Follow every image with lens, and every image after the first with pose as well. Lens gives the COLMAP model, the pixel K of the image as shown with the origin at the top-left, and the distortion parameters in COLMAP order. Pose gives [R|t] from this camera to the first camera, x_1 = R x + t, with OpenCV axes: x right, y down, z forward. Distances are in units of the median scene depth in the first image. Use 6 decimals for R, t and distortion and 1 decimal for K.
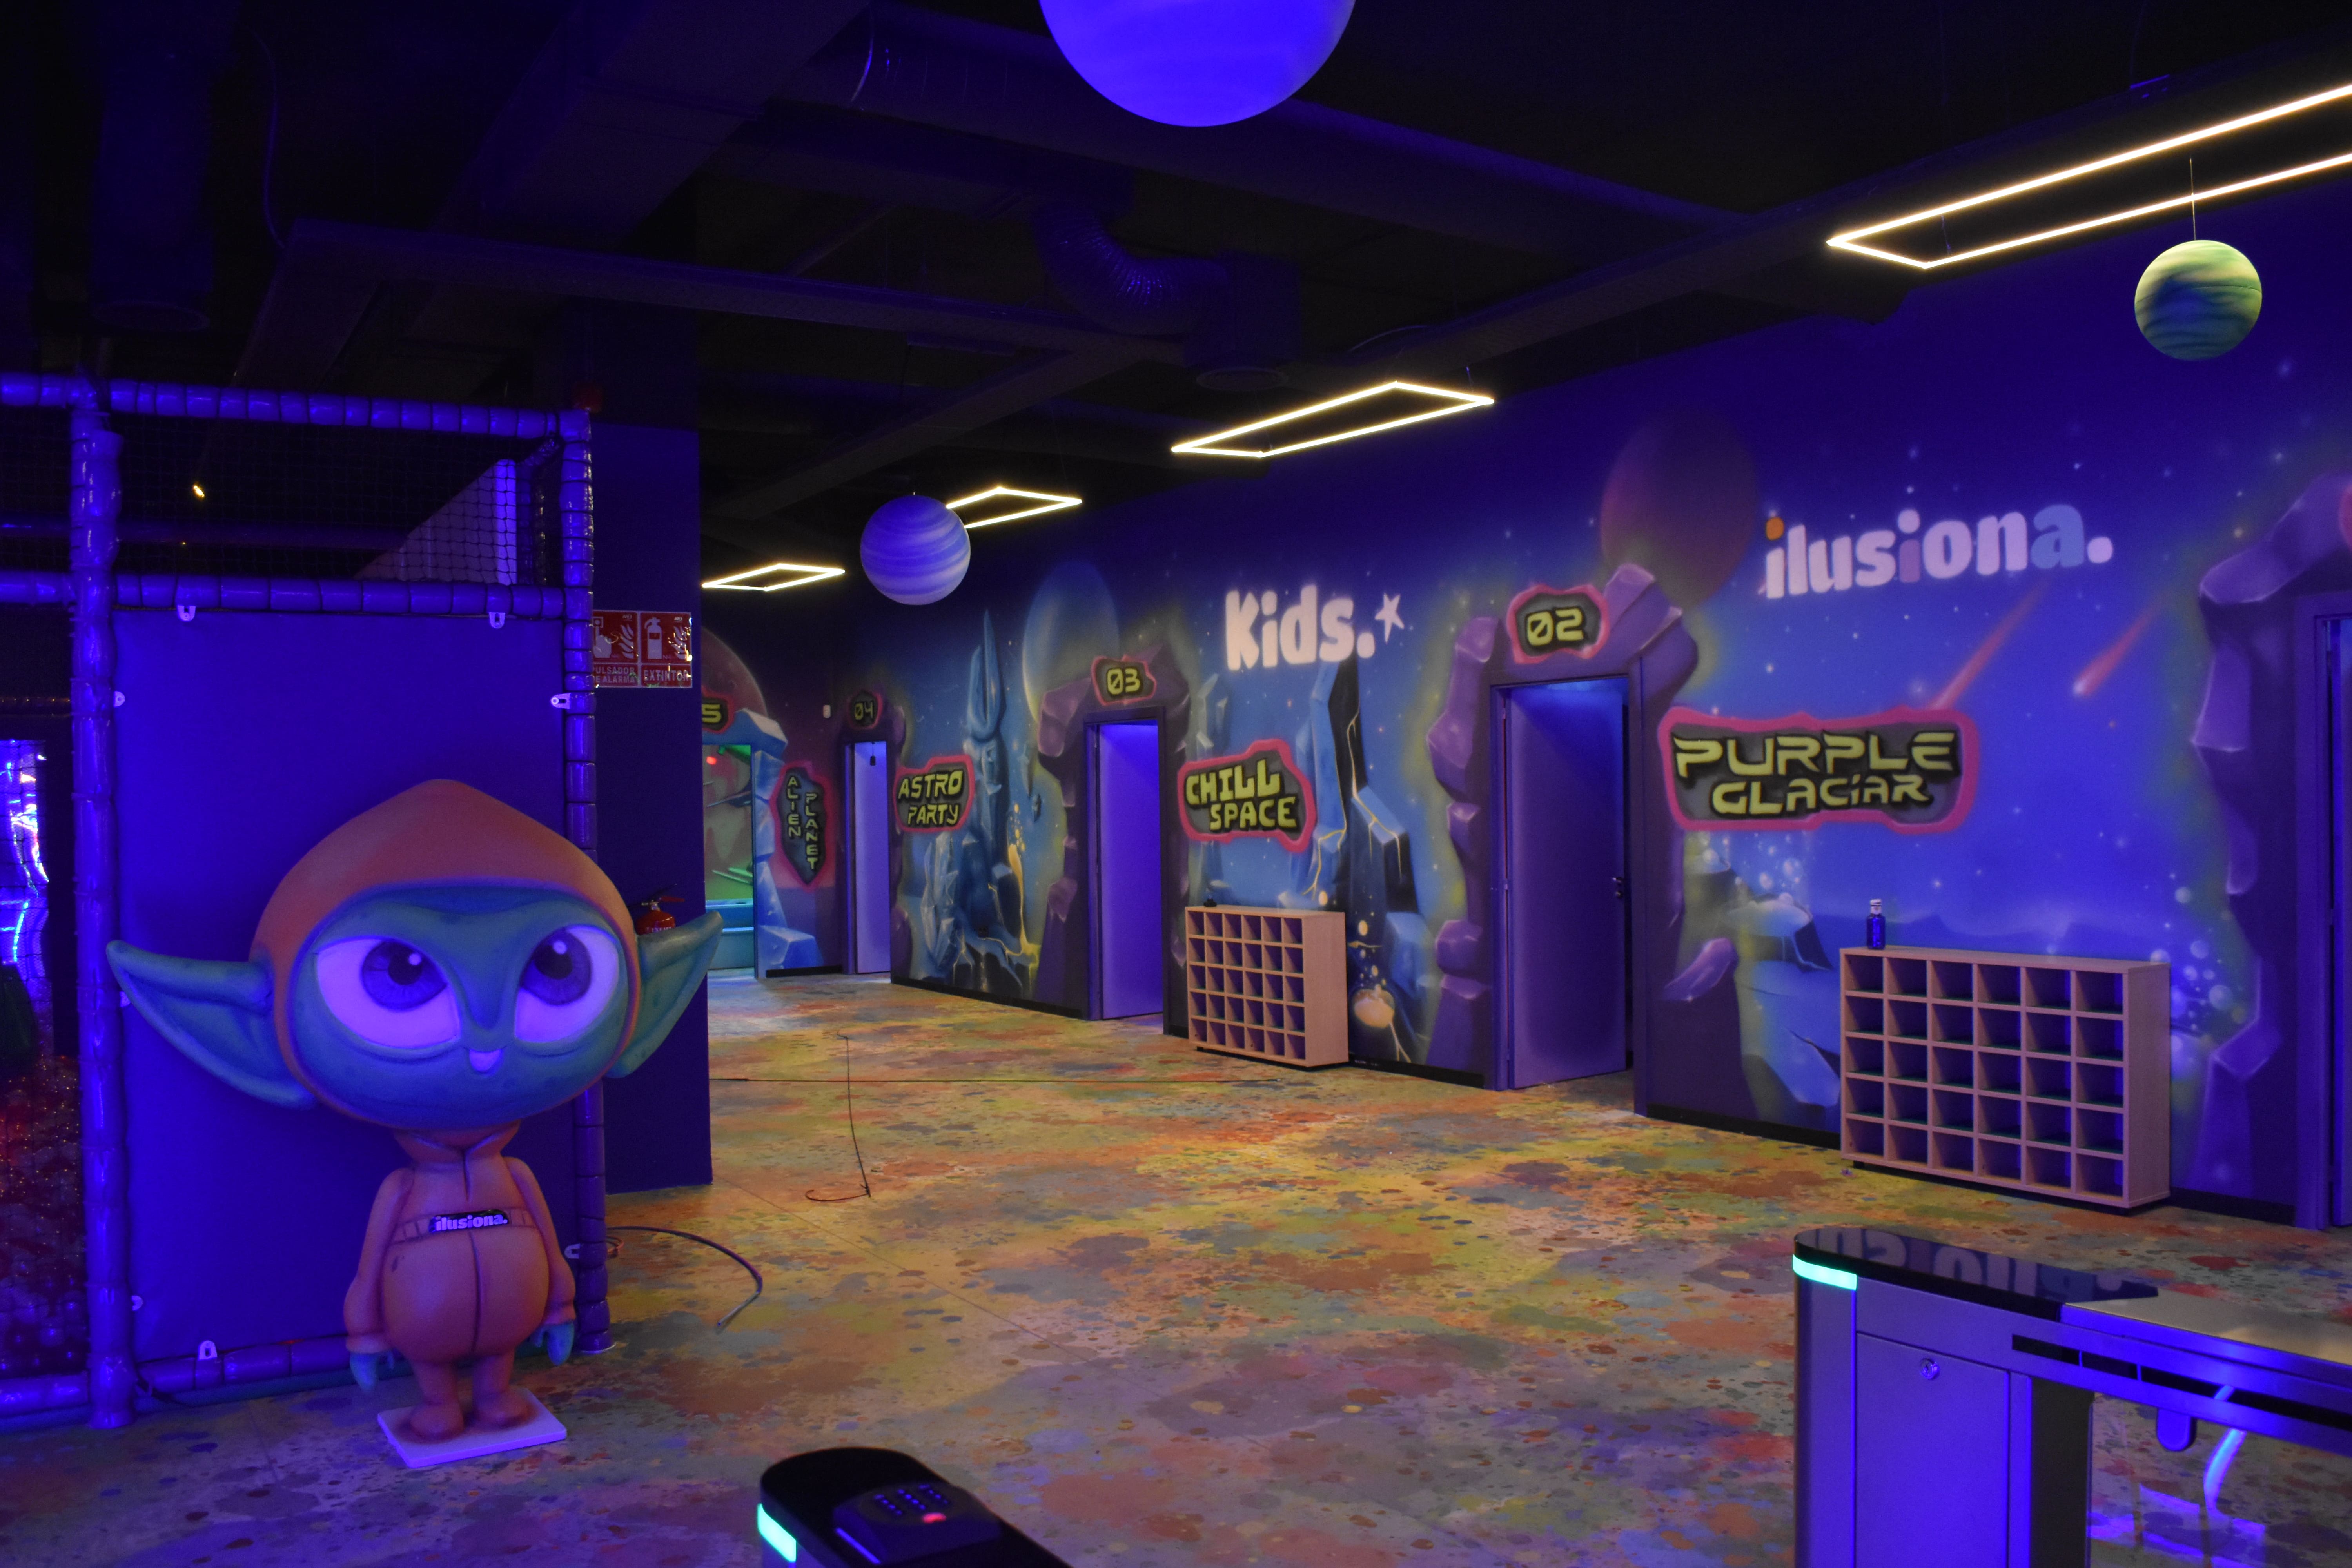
lens RADIAL K [[1868.6, 0, 1176.0], [0, 1868.6, 784.0], [0, 0, 1]] dist [-0.092166, 0.000549]
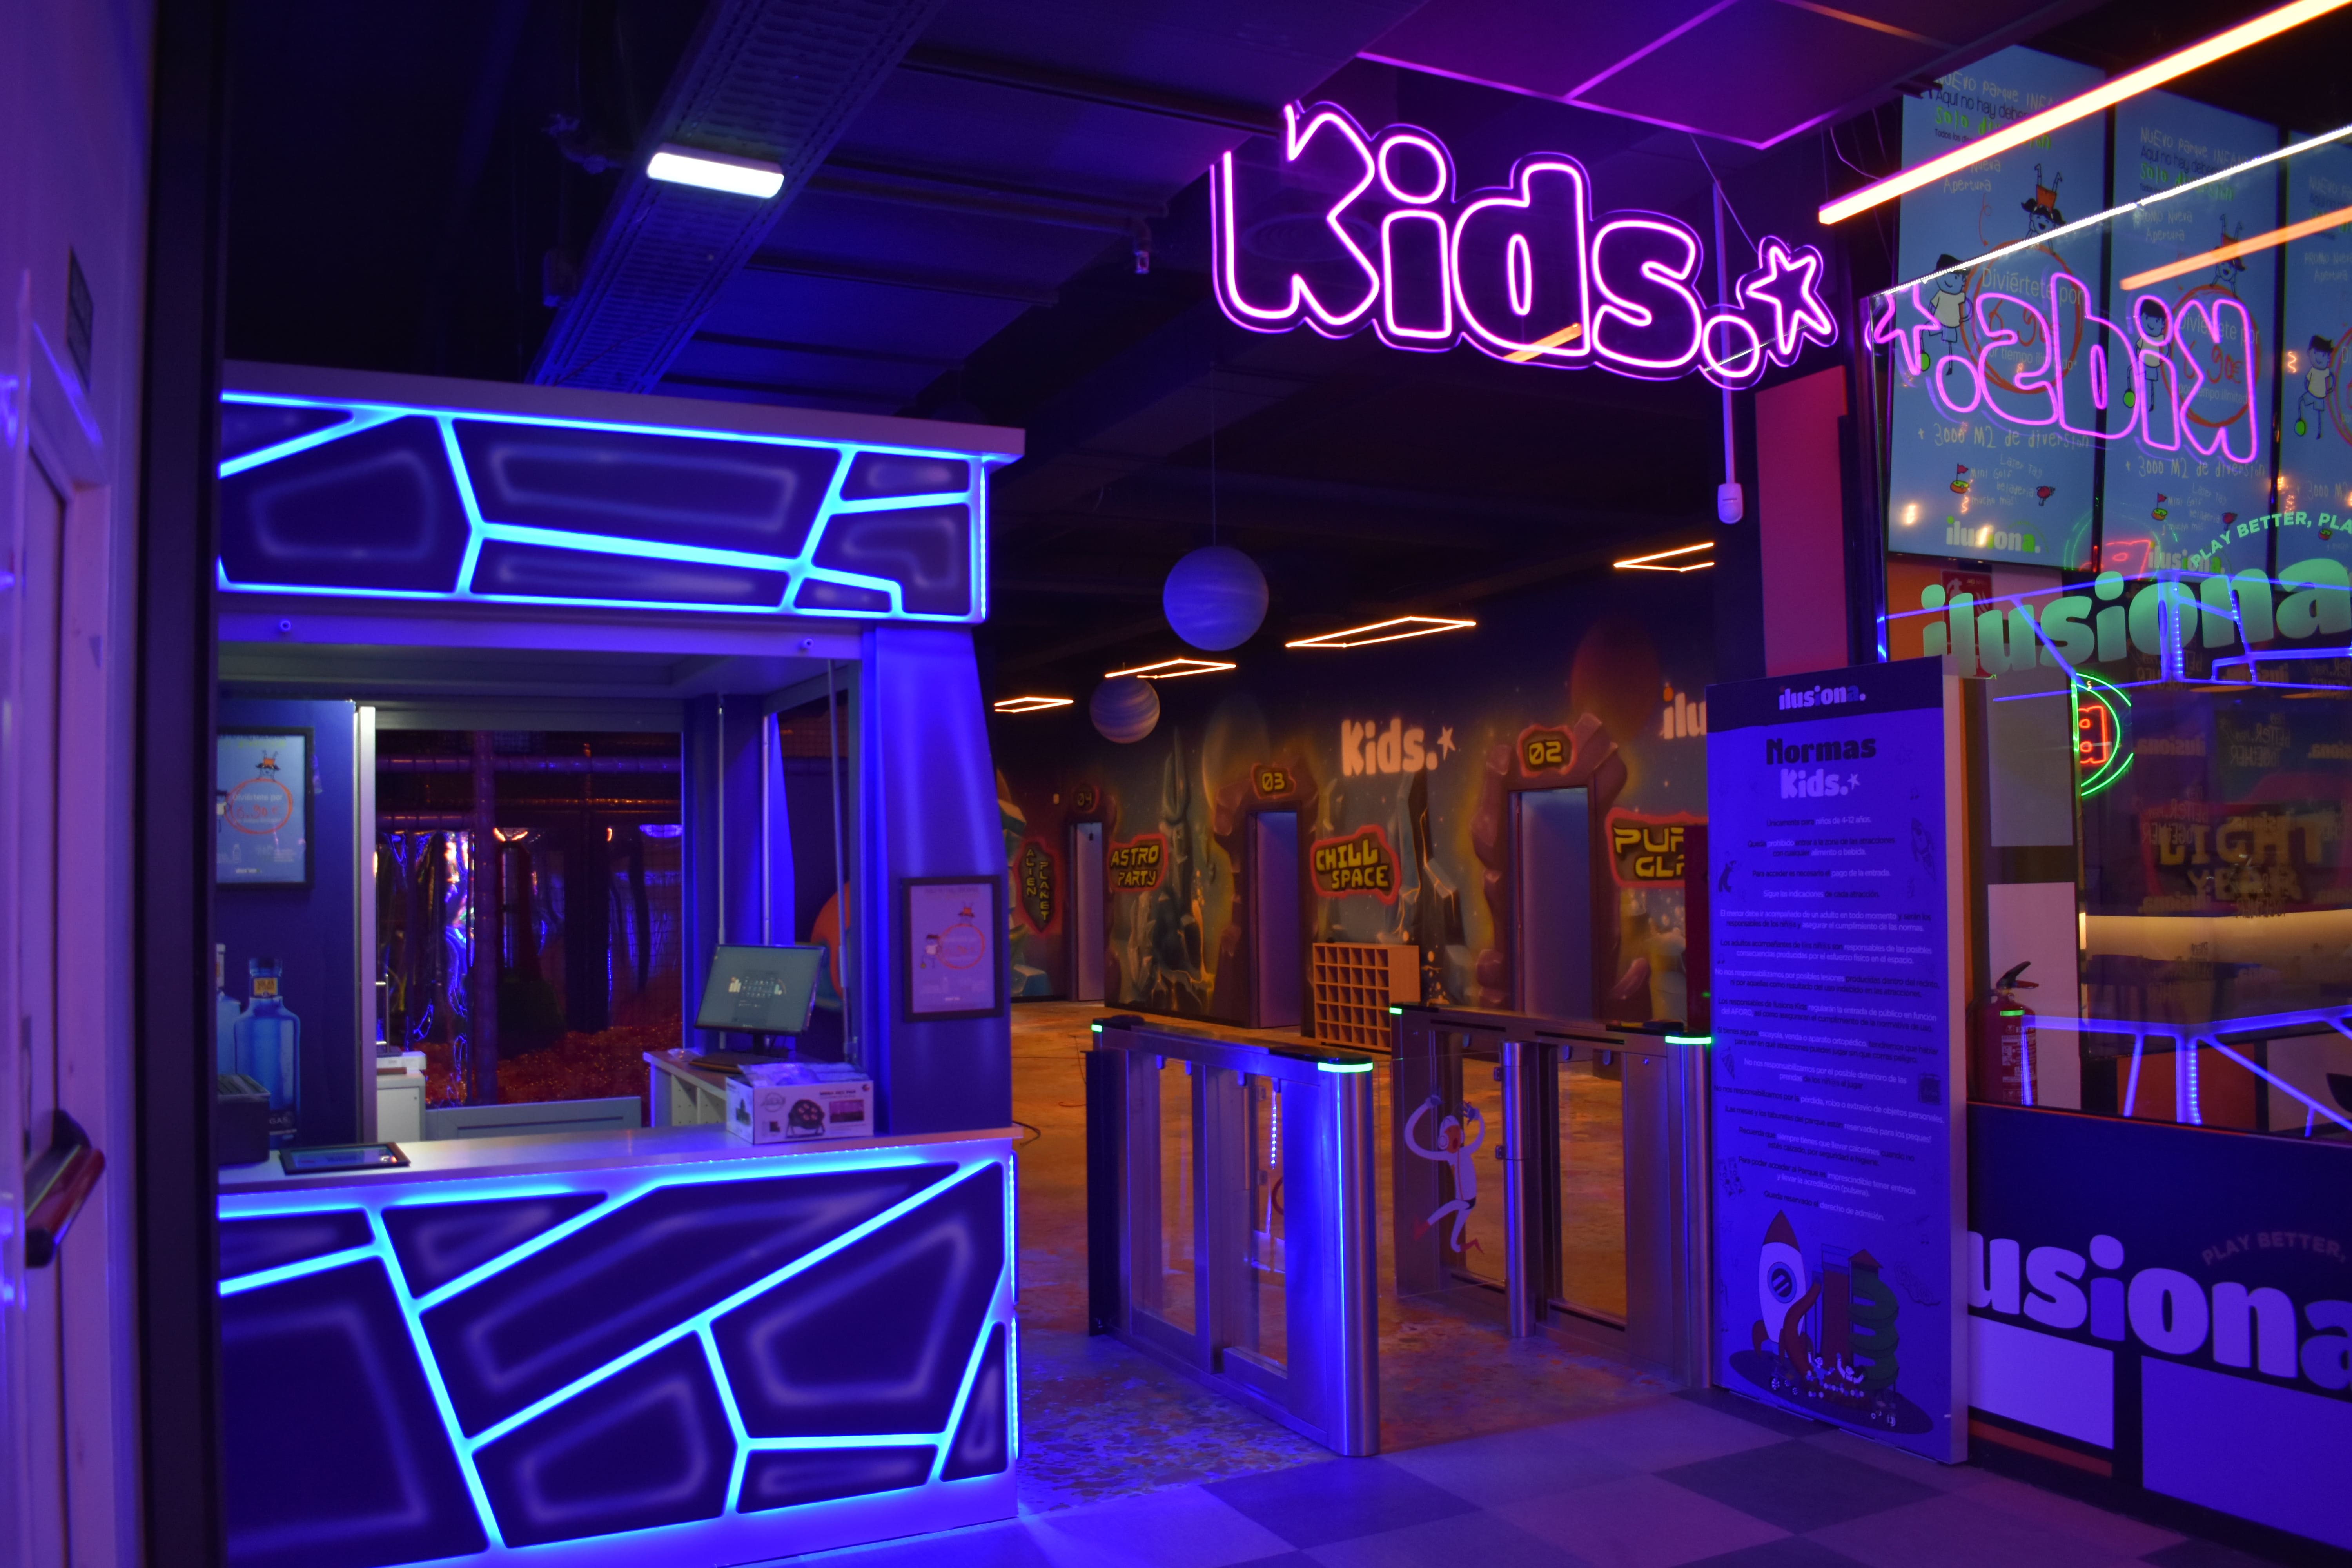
lens RADIAL K [[1868.6, 0, 1176.0], [0, 1868.6, 784.0], [0, 0, 1]] dist [-0.092166, 0.000549]
pose [[0.993993, -0.002584, -0.109417, 0.058334], [-0.001379, 0.999346, -0.036128, -0.003585], [0.109439, 0.036062, 0.993339, -0.433397]]
